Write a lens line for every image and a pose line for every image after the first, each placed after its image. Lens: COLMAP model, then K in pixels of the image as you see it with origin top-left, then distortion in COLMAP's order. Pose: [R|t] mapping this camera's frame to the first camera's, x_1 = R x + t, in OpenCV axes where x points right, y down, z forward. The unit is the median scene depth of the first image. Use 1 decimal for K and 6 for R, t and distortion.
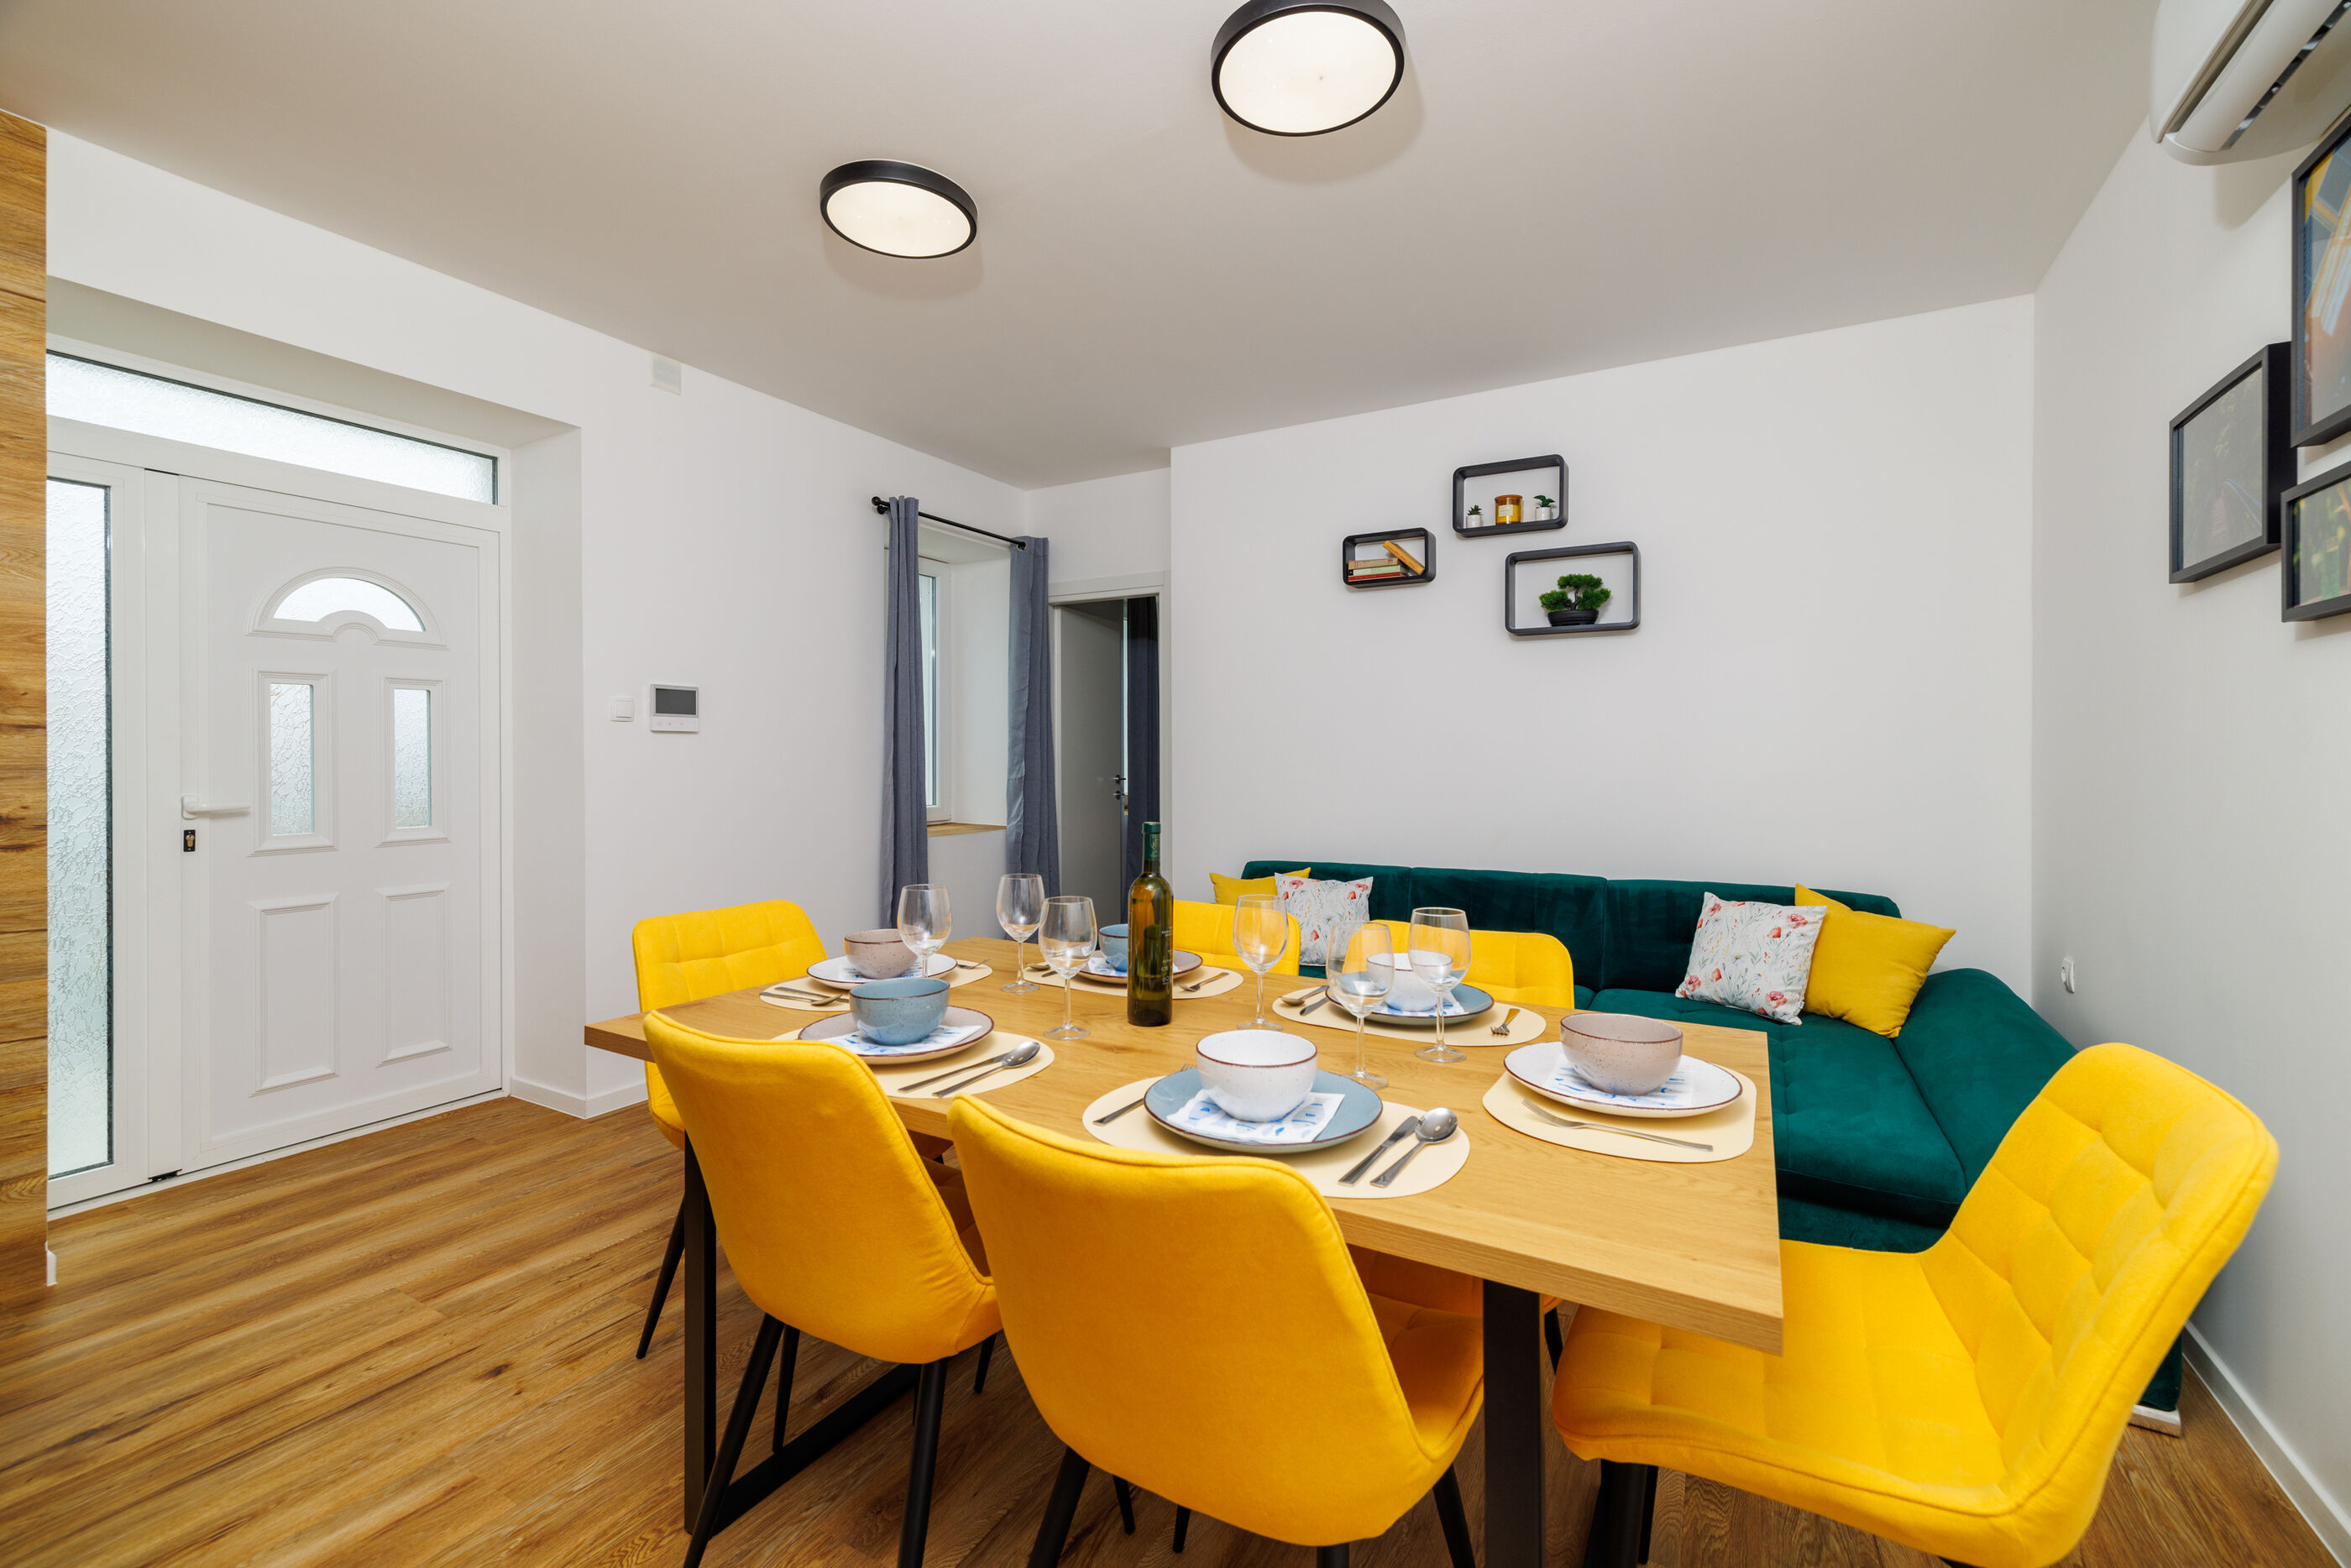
lens RADIAL K [[994.6, 0, 1174.2], [0, 994.6, 760.7], [0, 0, 1]] dist [-0.003335, 0.001293]
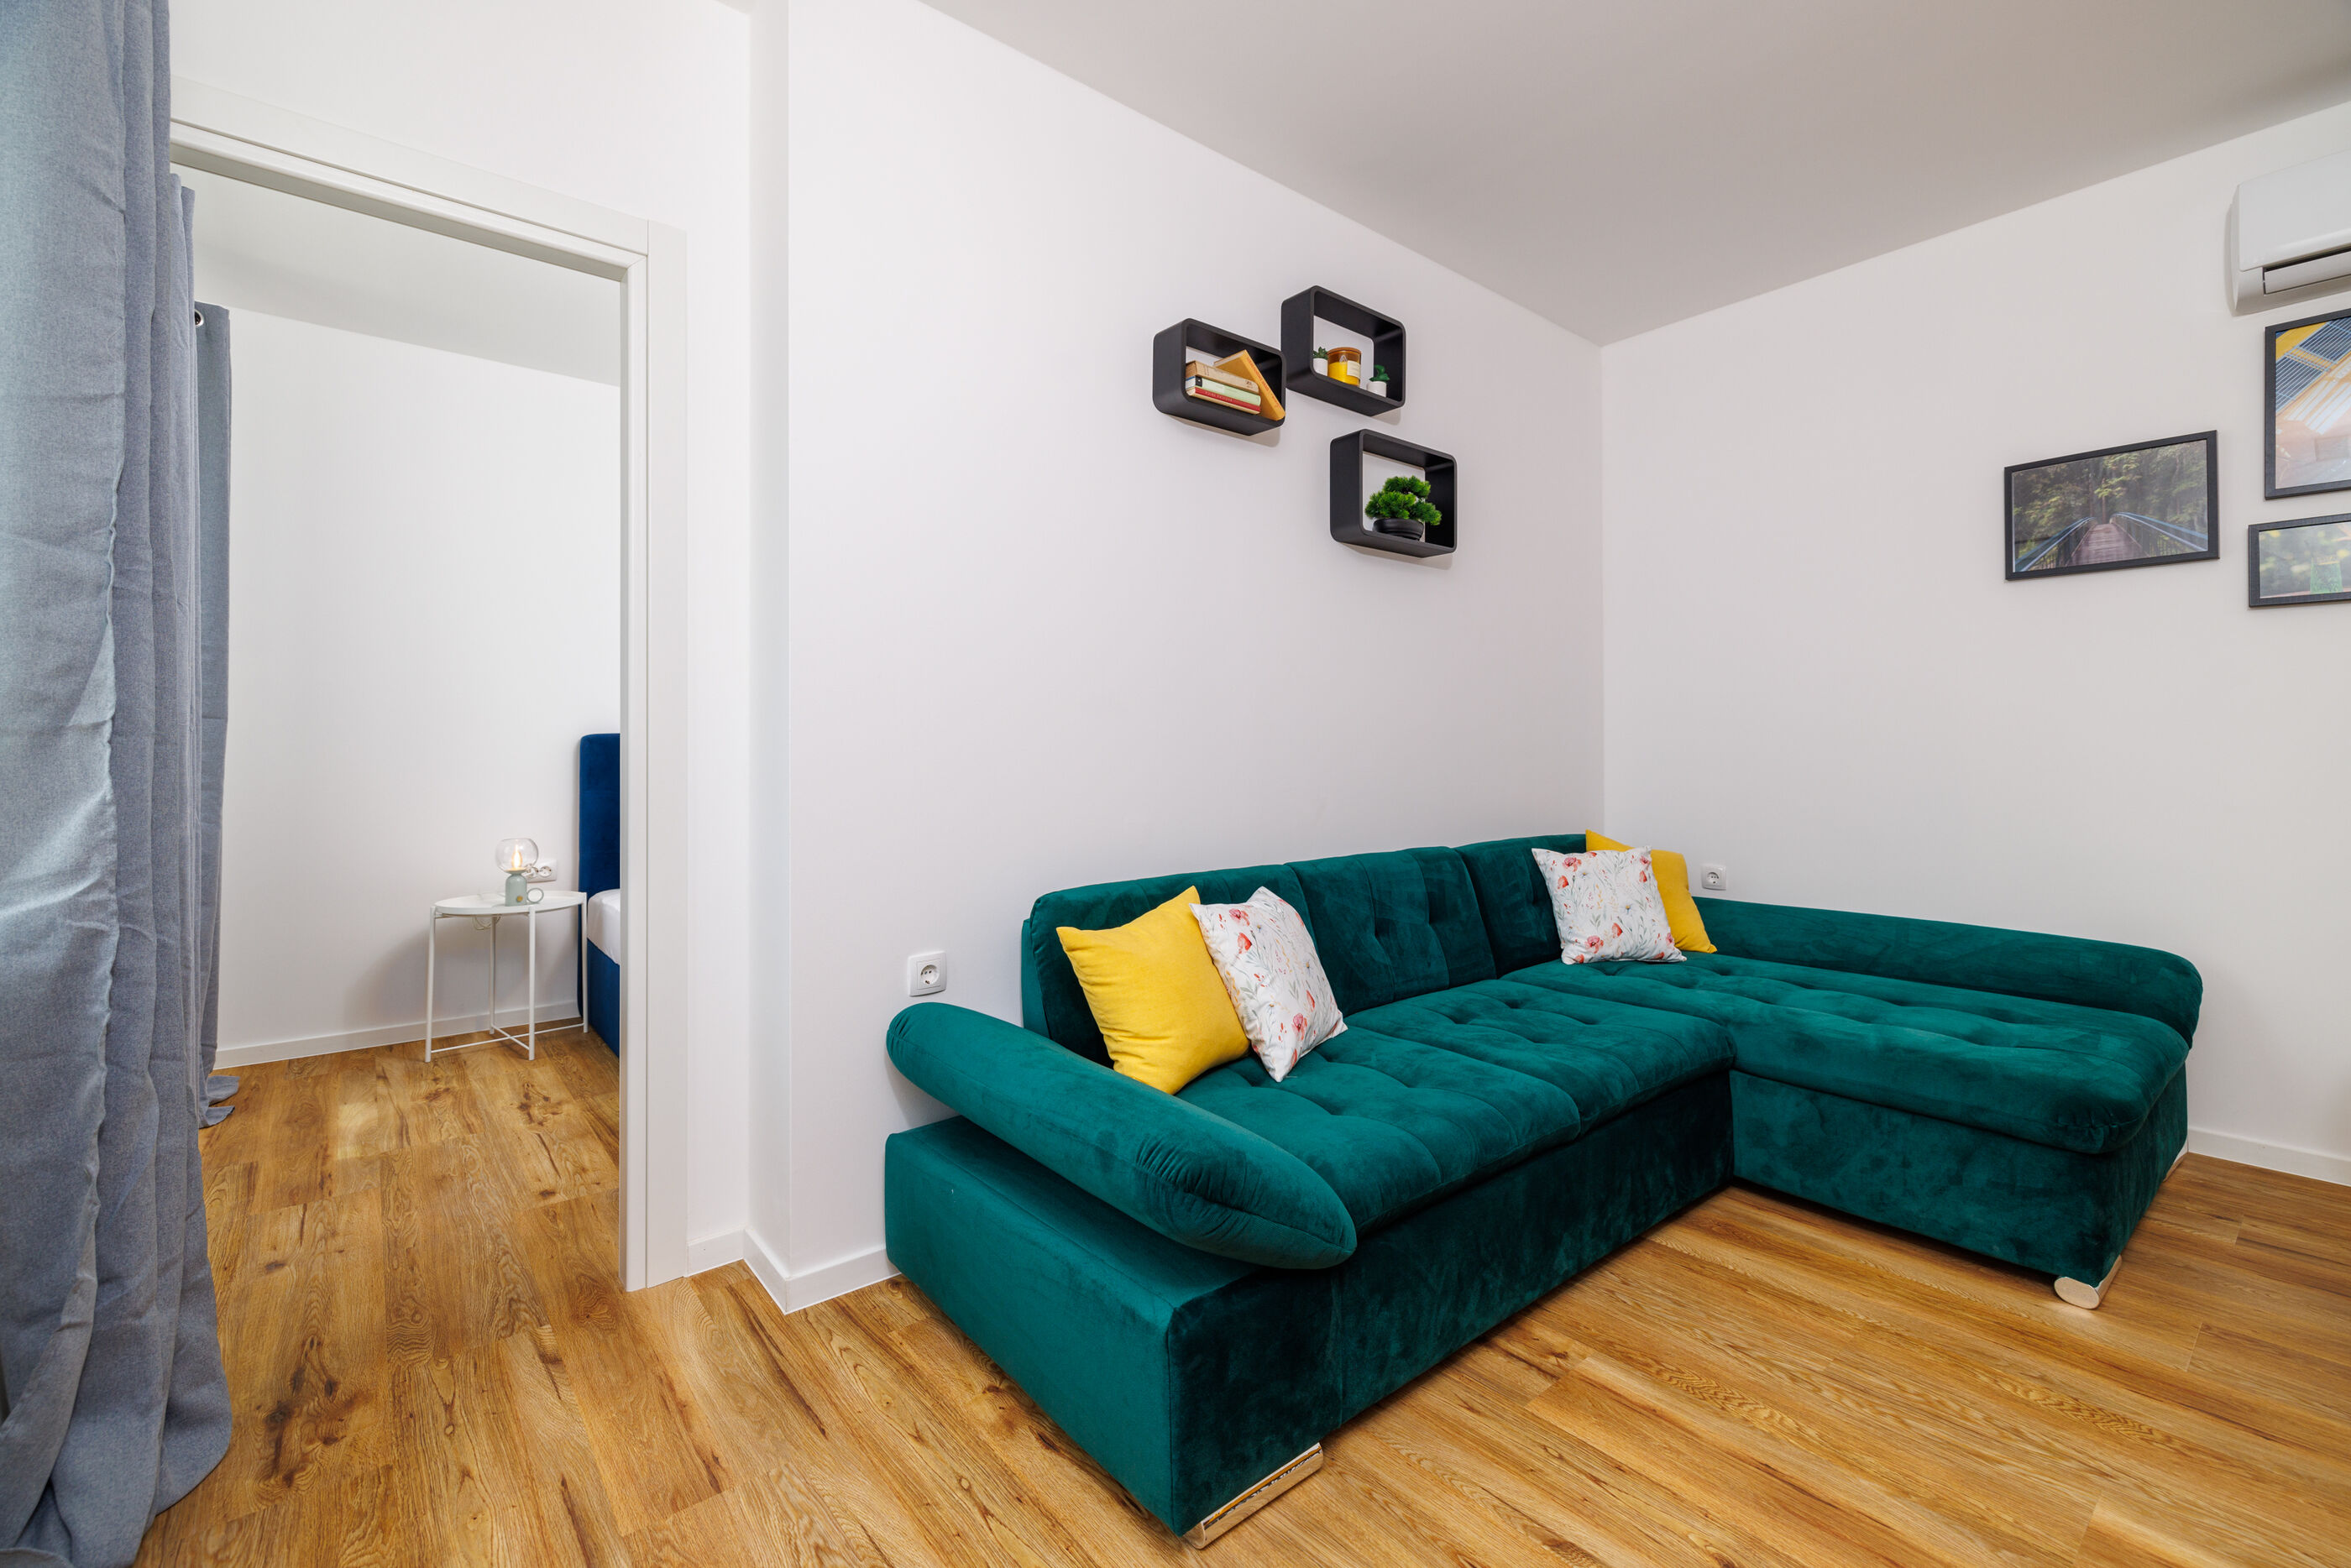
lens RADIAL K [[994.6, 0, 1189.6], [0, 994.6, 731.2], [0, 0, 1]] dist [-0.003335, 0.001293]
pose [[0.355885, 0.018888, 0.934339, -0.427130], [0.005390, 0.999738, -0.022263, 0.038240], [-0.934514, 0.012959, 0.355690, 0.899381]]
